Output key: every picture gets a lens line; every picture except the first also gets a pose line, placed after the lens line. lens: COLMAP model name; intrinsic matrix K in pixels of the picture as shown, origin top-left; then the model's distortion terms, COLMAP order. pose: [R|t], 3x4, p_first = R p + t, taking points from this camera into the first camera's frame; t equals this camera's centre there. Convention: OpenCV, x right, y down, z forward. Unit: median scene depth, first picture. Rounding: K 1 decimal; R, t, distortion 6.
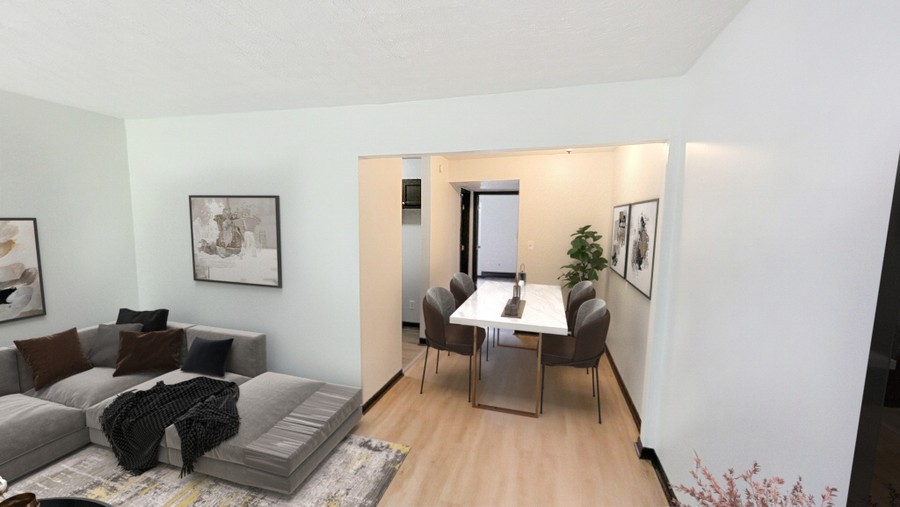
lens RADIAL K [[350.0, 0, 449.1], [0, 350.0, 254.9], [0, 0, 1]] dist [0.003649, 0.000229]
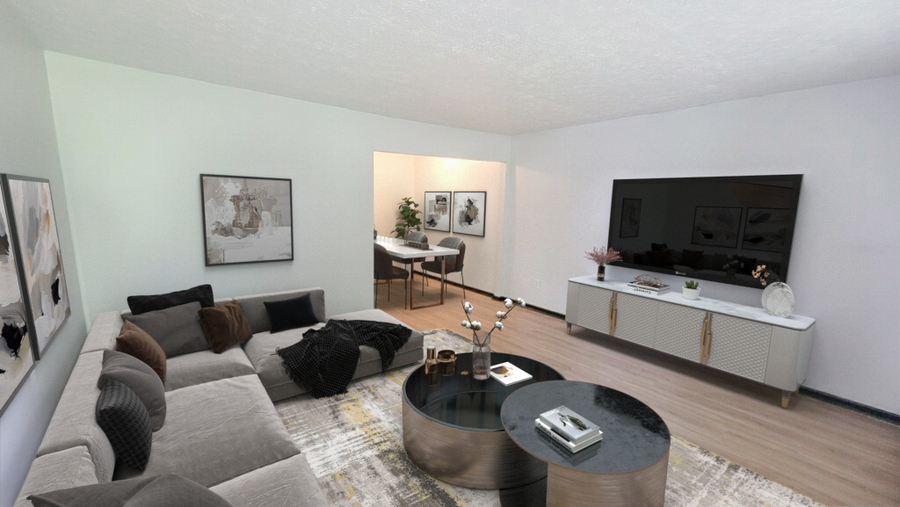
lens RADIAL K [[350.0, 0, 451.1], [0, 350.0, 253.1], [0, 0, 1]] dist [0.003649, 0.000229]
pose [[0.564017, -0.124302, 0.816354, -1.137144], [0.078202, 0.992203, 0.097048, -0.000674], [-0.822052, 0.009103, 0.569340, -0.065575]]
